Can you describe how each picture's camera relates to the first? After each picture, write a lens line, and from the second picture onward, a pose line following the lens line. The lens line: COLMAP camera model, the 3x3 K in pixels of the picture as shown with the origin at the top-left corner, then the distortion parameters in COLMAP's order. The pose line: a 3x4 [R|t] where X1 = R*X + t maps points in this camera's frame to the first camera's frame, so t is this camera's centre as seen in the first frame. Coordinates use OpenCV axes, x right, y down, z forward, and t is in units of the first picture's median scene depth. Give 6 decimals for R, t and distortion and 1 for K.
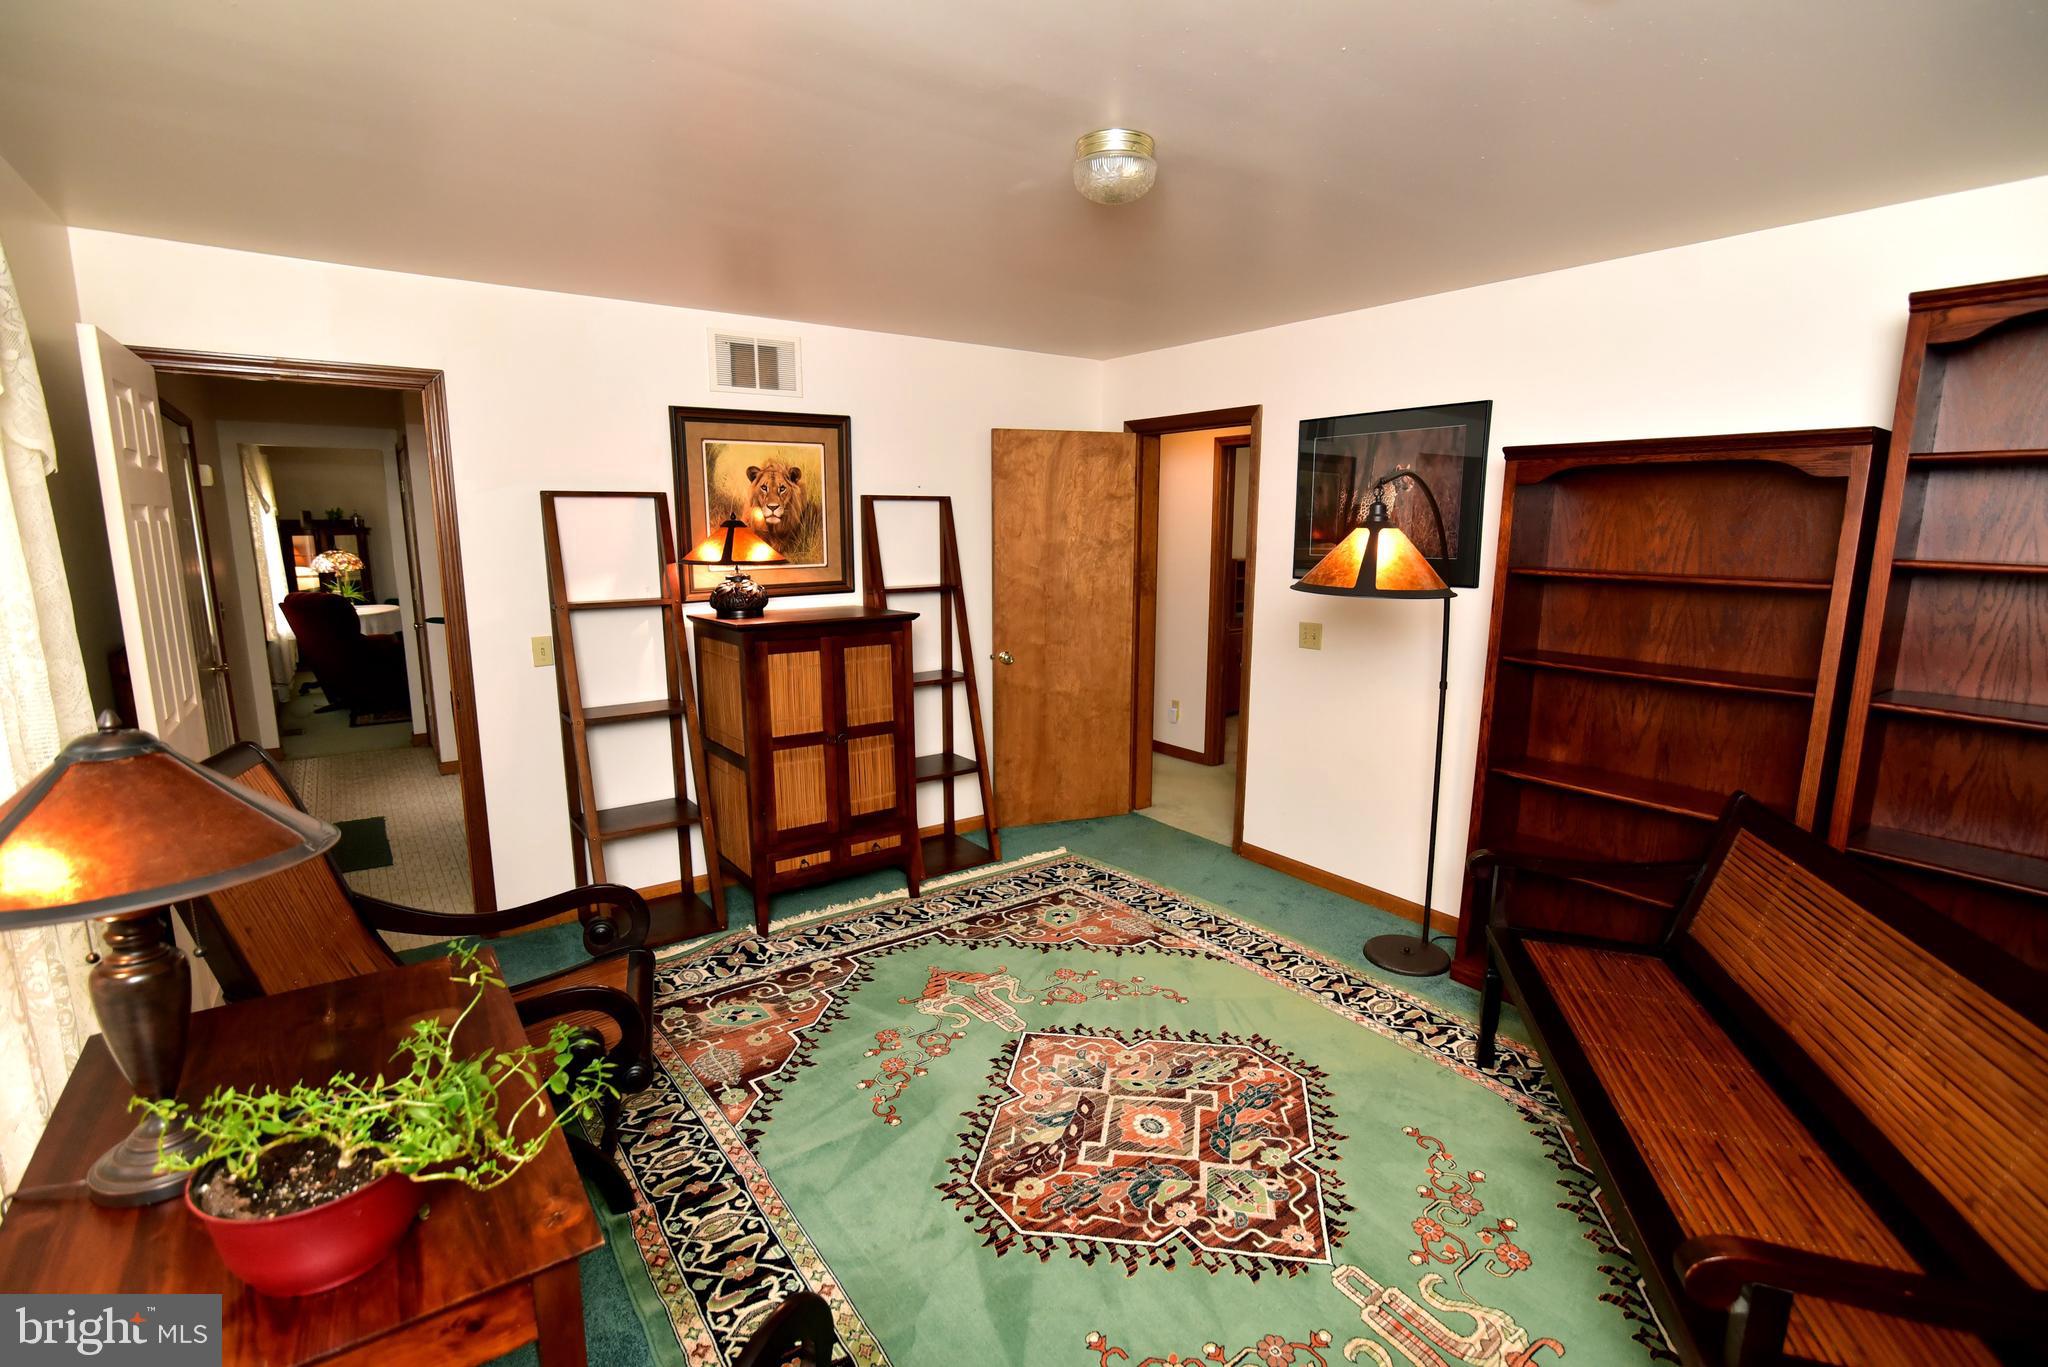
lens RADIAL K [[967.5, 0, 1024.0], [0, 967.5, 683.5], [0, 0, 1]] dist [-0.000499, -0.000184]
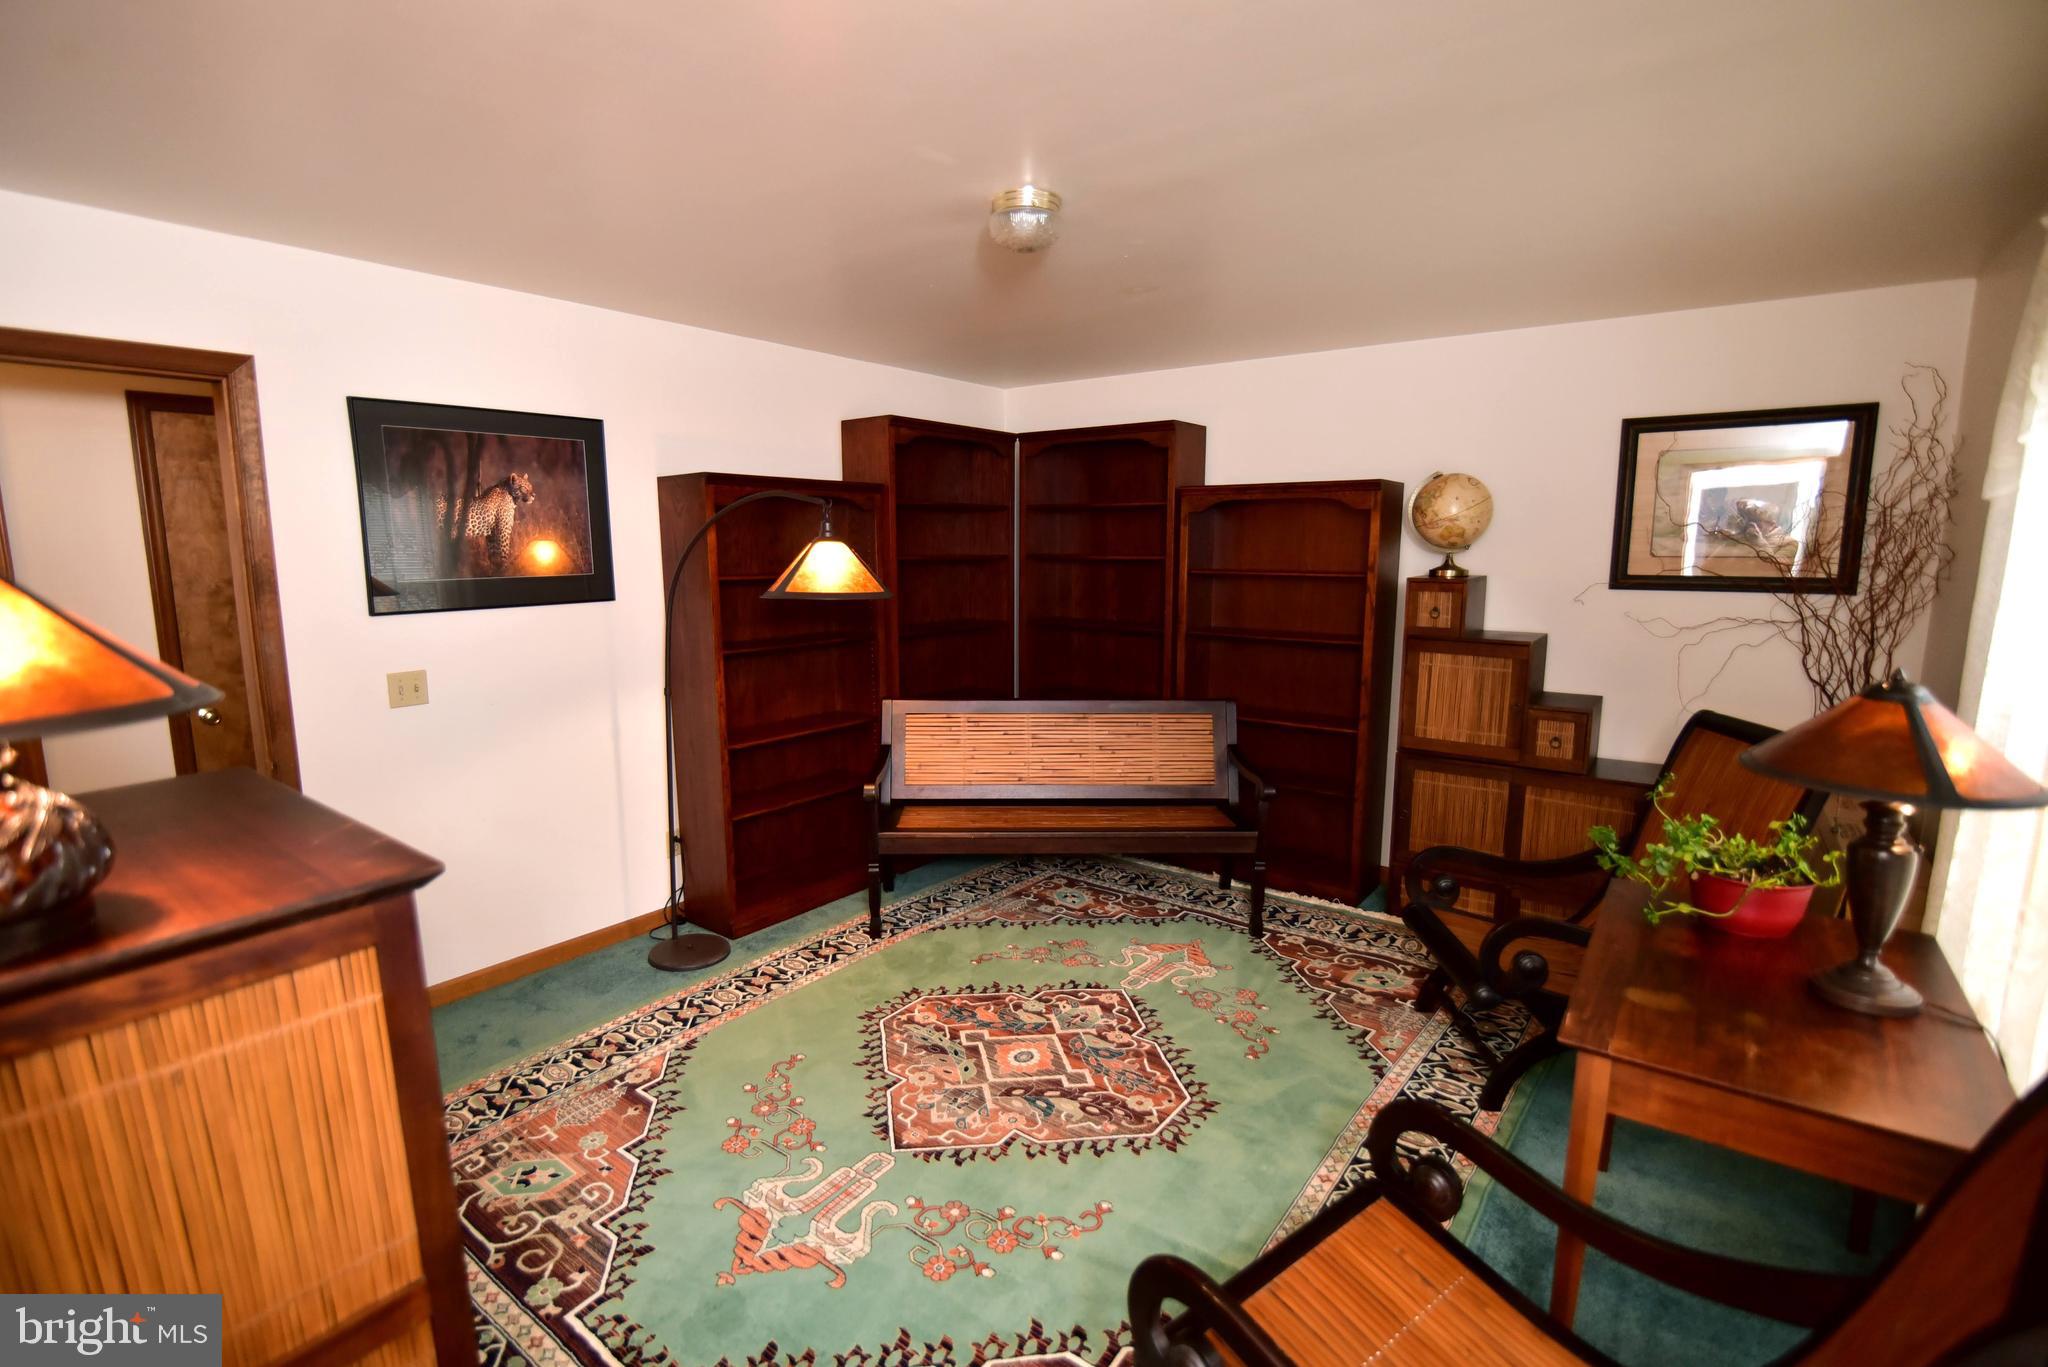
lens RADIAL K [[938.5, 0, 1024.0], [0, 938.5, 683.5], [0, 0, 1]] dist [-0.000359, 0.000026]
pose [[-0.293355, -0.150545, 0.944076, -0.795301], [0.160073, 0.965847, 0.203757, -0.188188], [-0.942507, 0.210894, -0.259238, 1.105154]]
